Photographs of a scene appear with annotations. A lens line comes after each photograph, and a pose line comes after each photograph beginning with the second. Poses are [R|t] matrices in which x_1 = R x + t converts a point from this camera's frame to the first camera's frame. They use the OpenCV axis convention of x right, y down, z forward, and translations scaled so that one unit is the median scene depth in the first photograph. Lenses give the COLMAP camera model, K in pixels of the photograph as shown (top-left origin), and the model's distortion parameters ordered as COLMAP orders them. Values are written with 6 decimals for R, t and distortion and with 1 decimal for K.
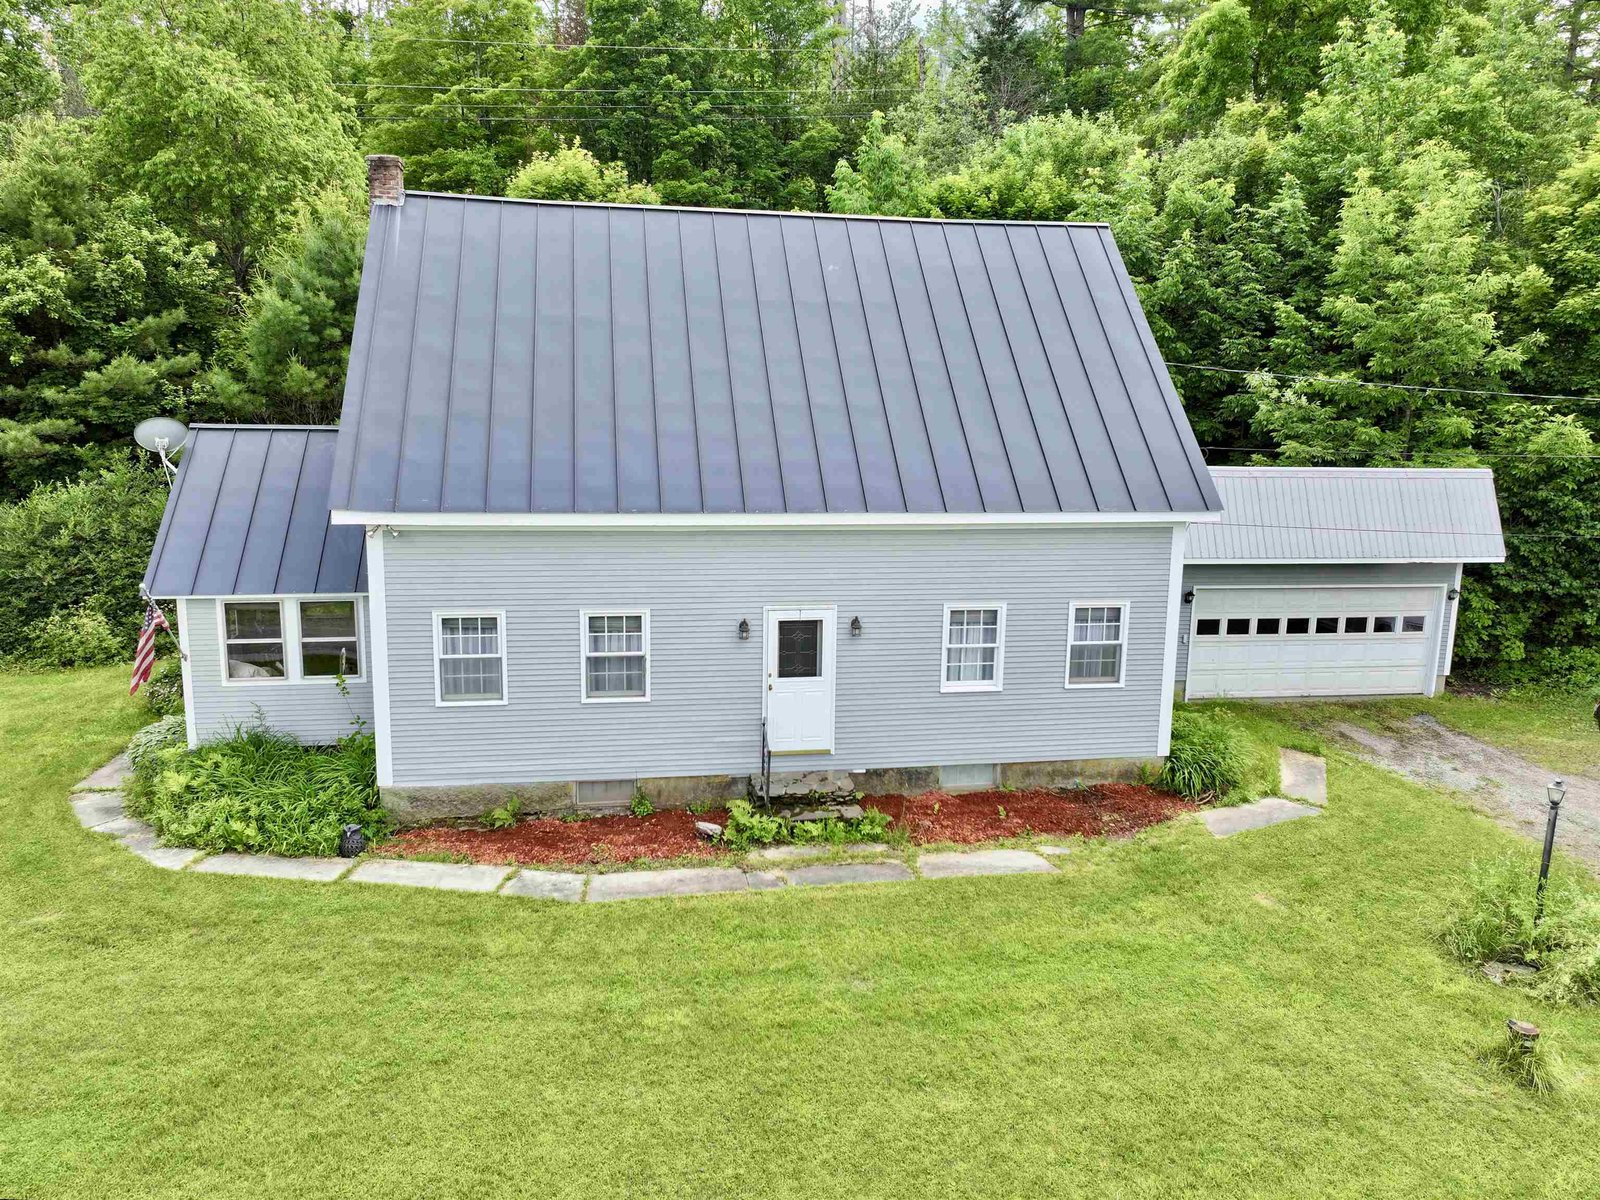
lens RADIAL K [[1157.0, 0, 804.4], [0, 1157.0, 595.8], [0, 0, 1]] dist [0.007985, 0.000633]
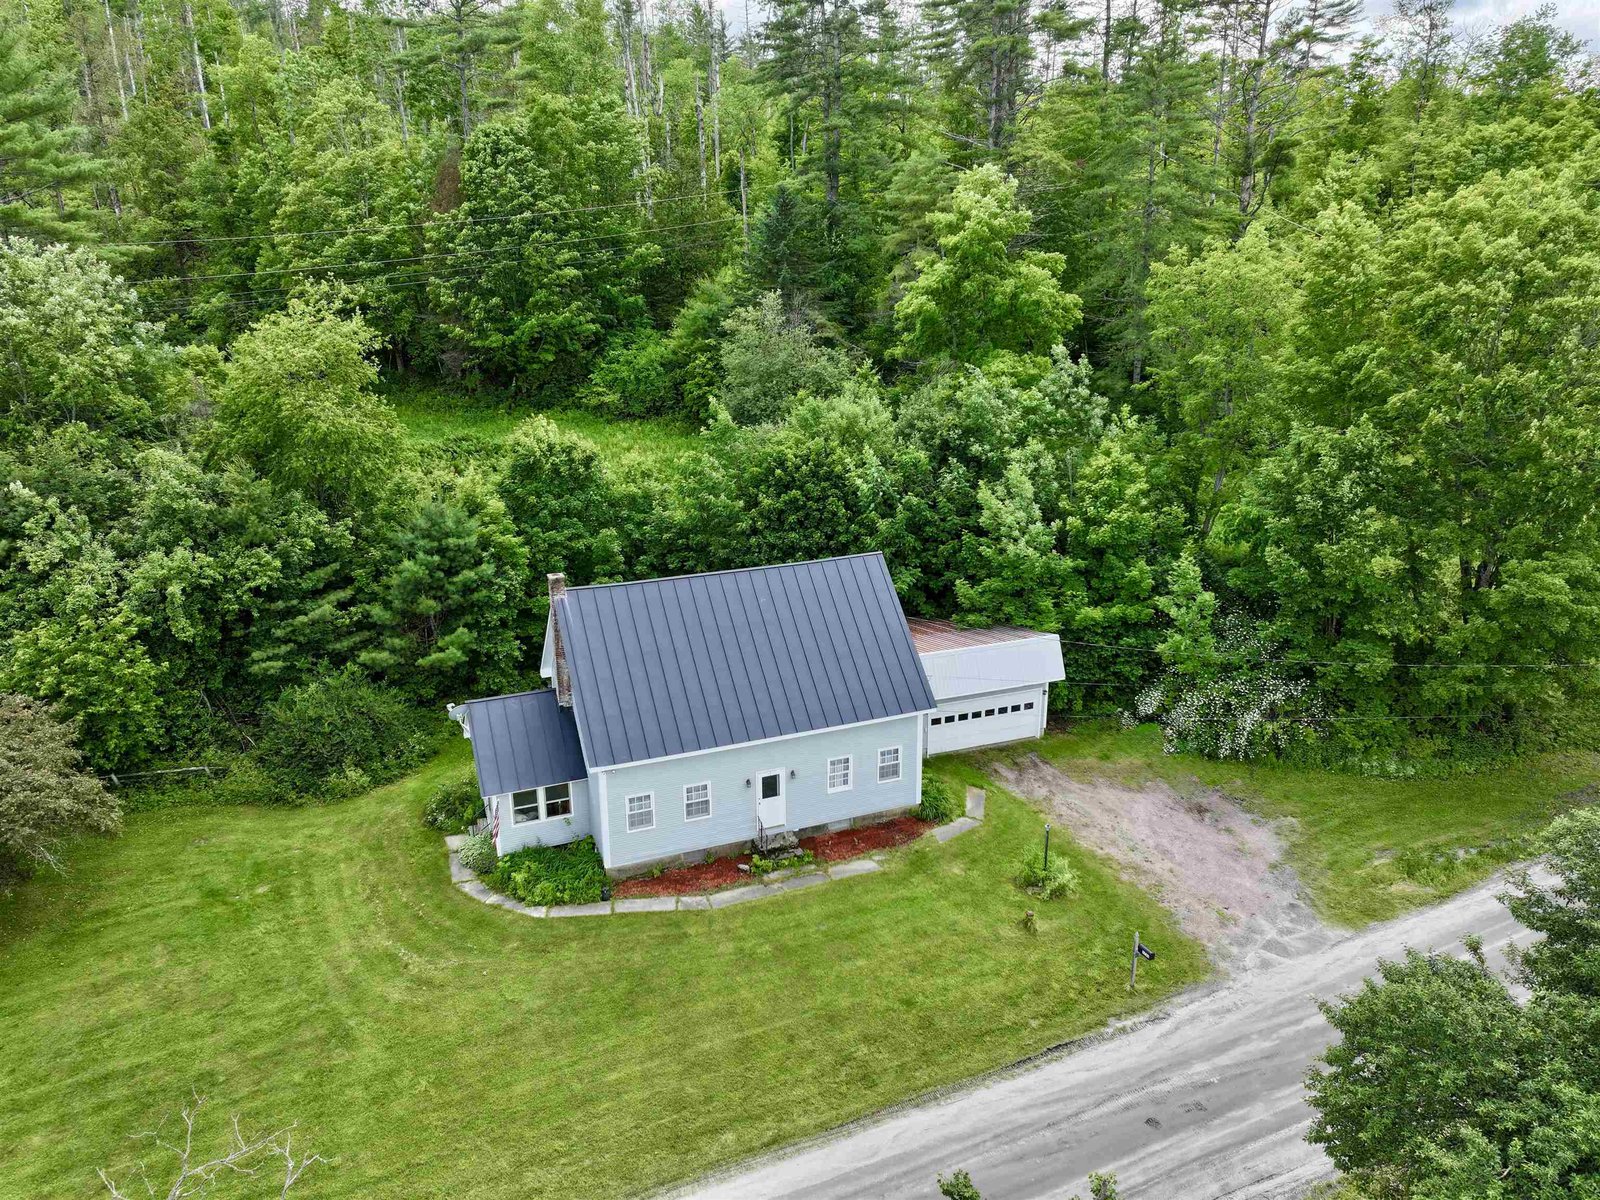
lens RADIAL K [[1123.9, 0, 798.9], [0, 1123.9, 595.0], [0, 0, 1]] dist [0.006433, 0.004420]
pose [[0.978113, -0.087661, 0.188709, -0.342317], [0.064363, 0.989910, 0.126235, -0.620648], [-0.197870, -0.111326, 0.973886, -1.200901]]
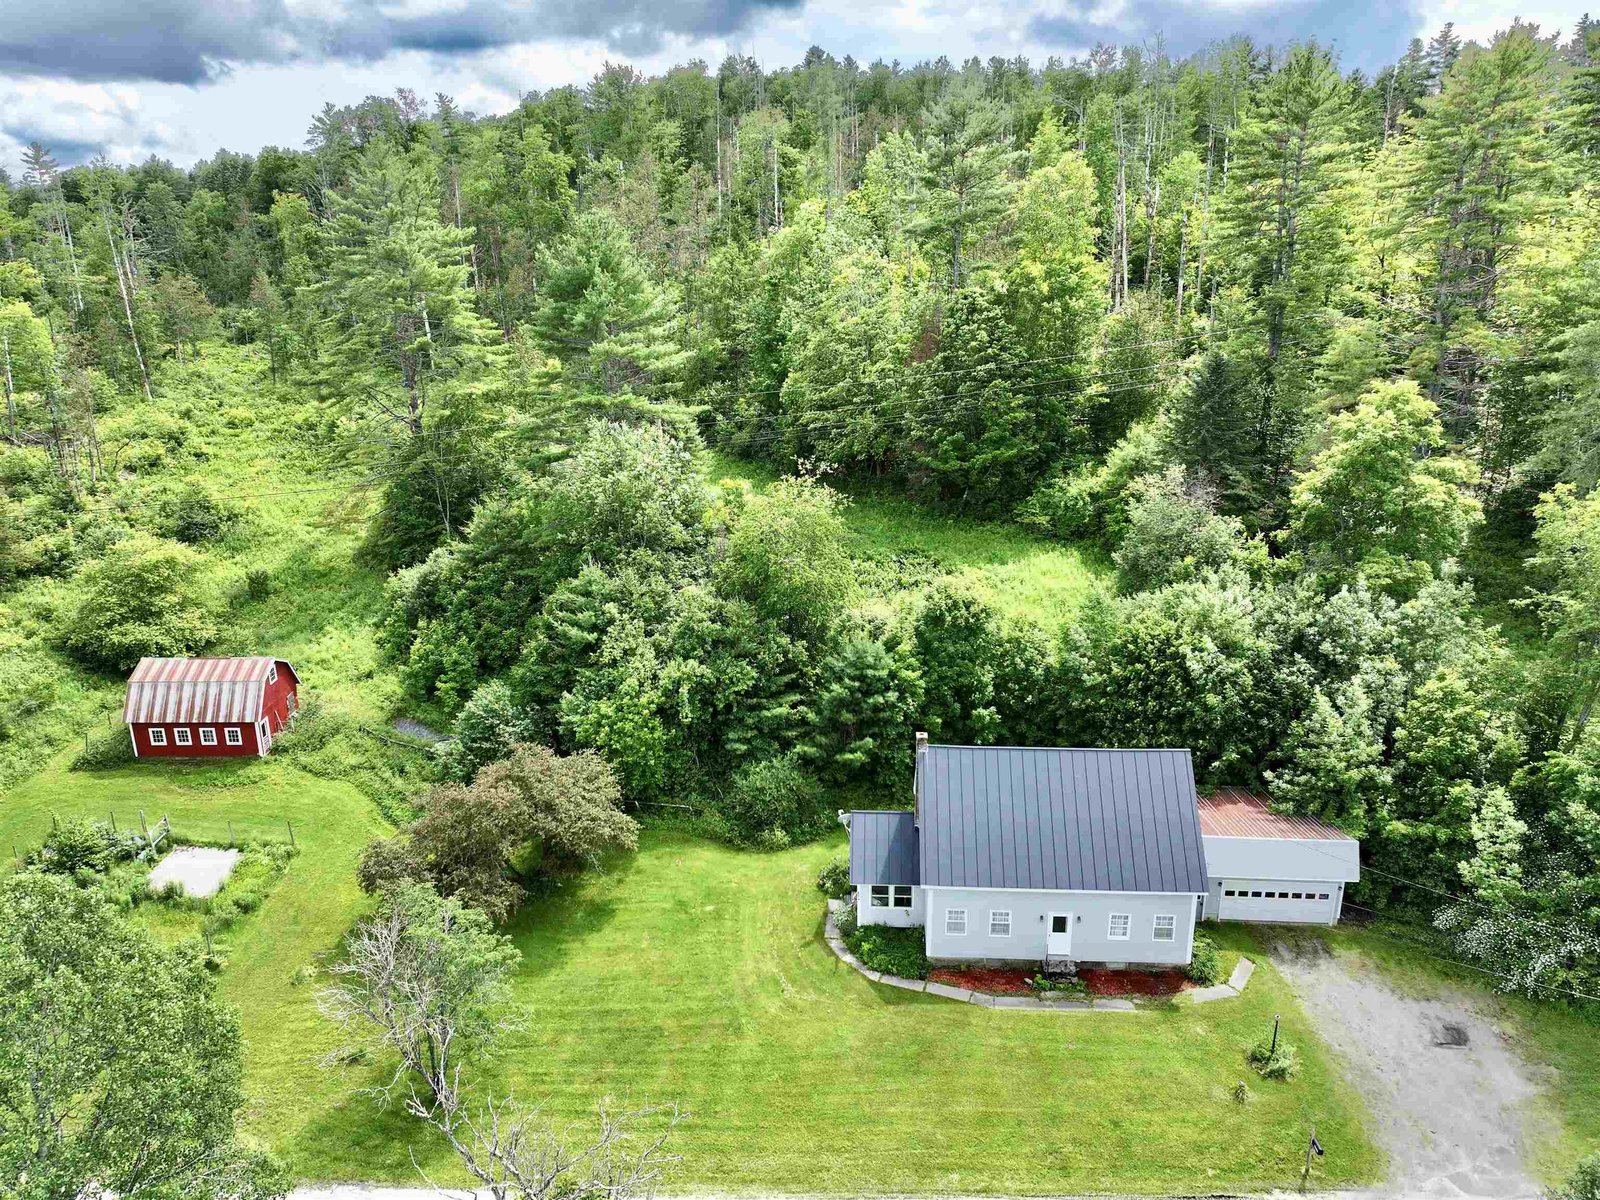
lens RADIAL K [[1123.9, 0, 798.9], [0, 1123.9, 595.0], [0, 0, 1]] dist [0.006433, 0.004420]
pose [[0.971166, 0.041233, -0.234812, -0.011106], [-0.013016, 0.992631, 0.120474, -1.154981], [0.238050, -0.113944, 0.964546, -1.924516]]
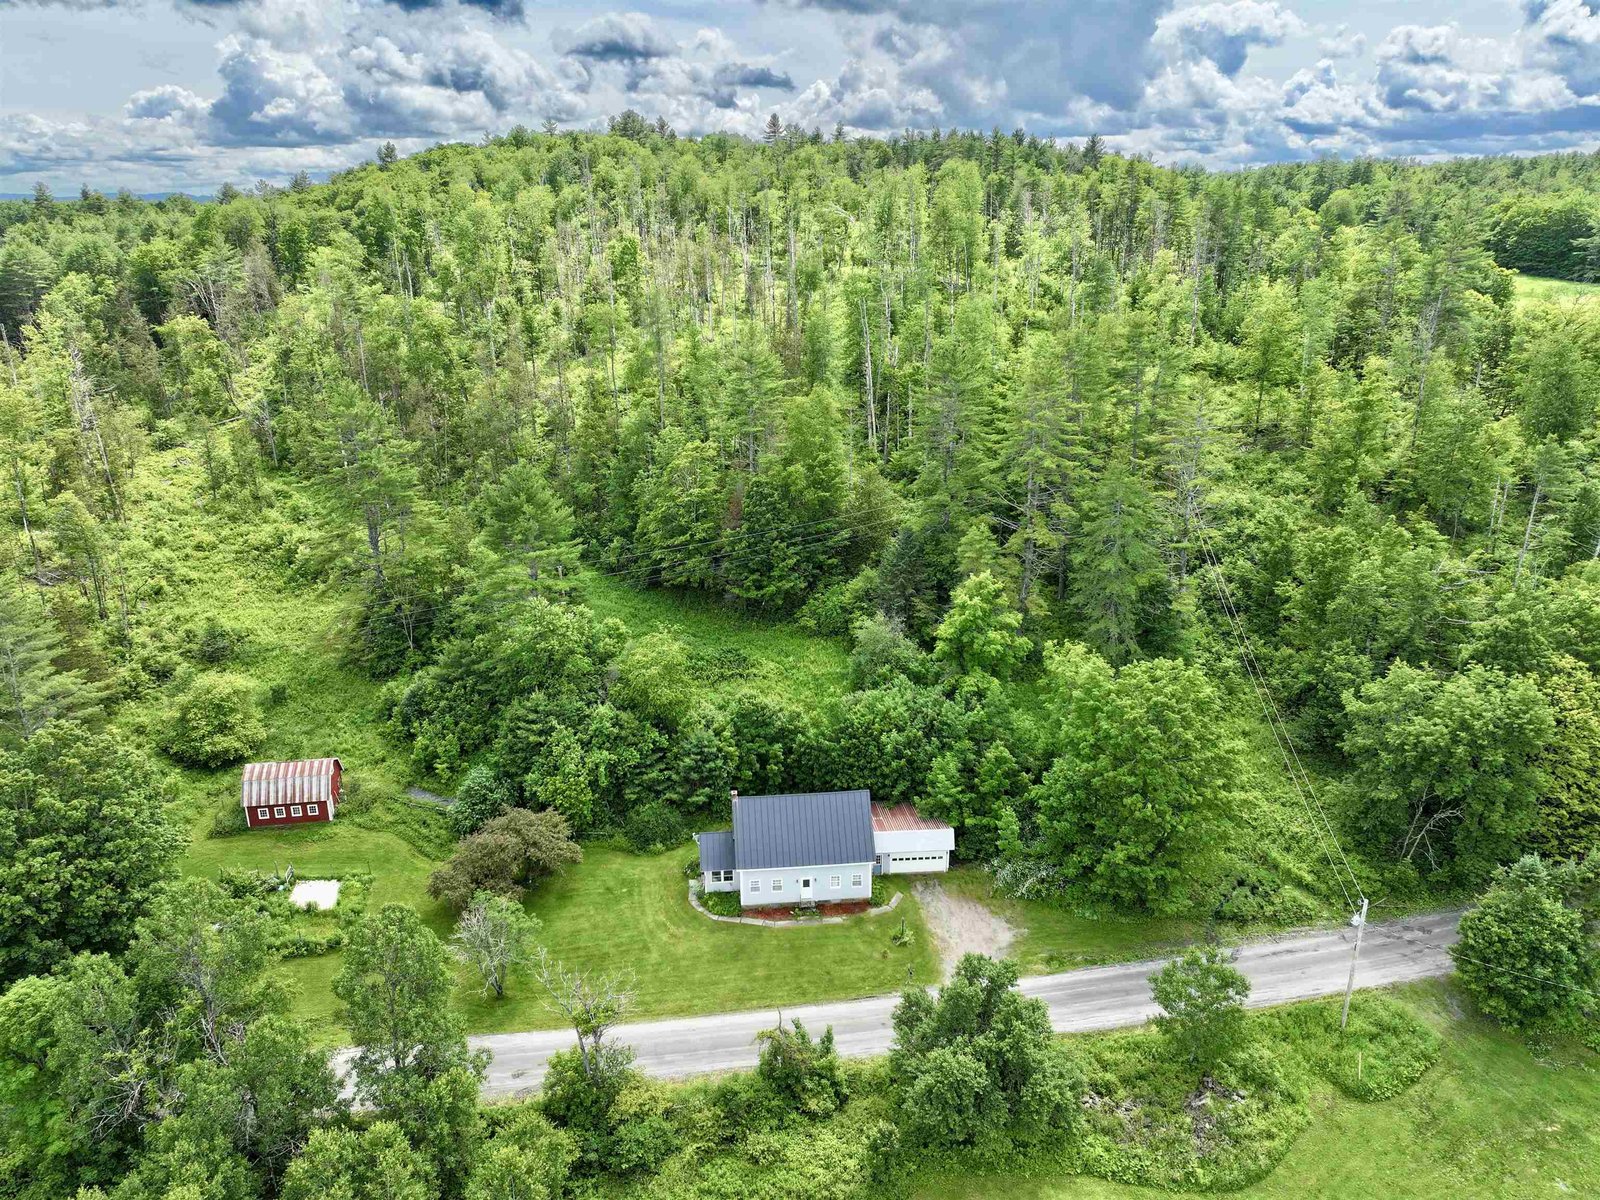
lens RADIAL K [[1093.2, 0, 800.0], [0, 1093.2, 600.0], [0, 0, 1]] dist [0.013072, 0.000099]
pose [[0.996449, 0.002668, -0.084155, 0.441005], [0.009952, 0.988758, 0.149193, -2.277319], [0.083607, -0.149501, 0.985220, -4.449736]]
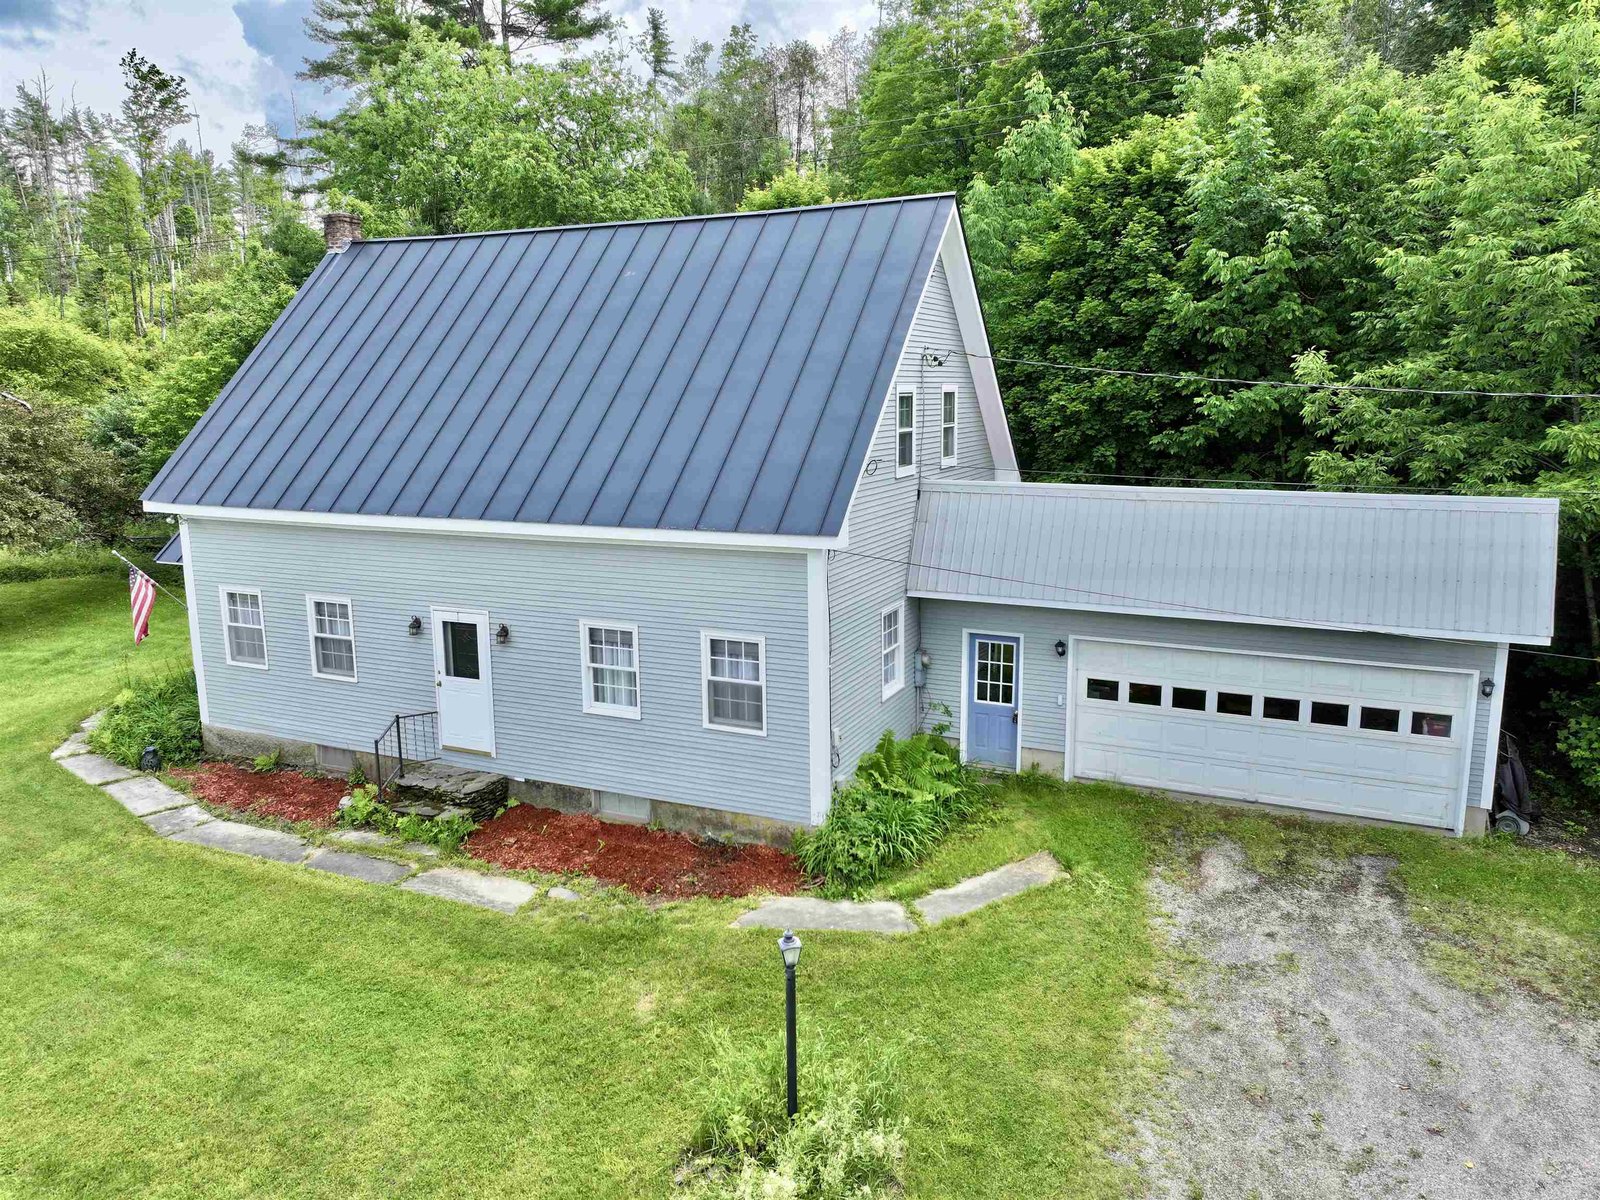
lens RADIAL K [[1123.9, 0, 798.9], [0, 1123.9, 595.0], [0, 0, 1]] dist [0.006433, 0.004420]
pose [[0.824703, 0.078385, -0.560108, 0.782849], [-0.080220, 0.996549, 0.021348, -0.047455], [0.559849, 0.027326, 0.828144, 0.329008]]
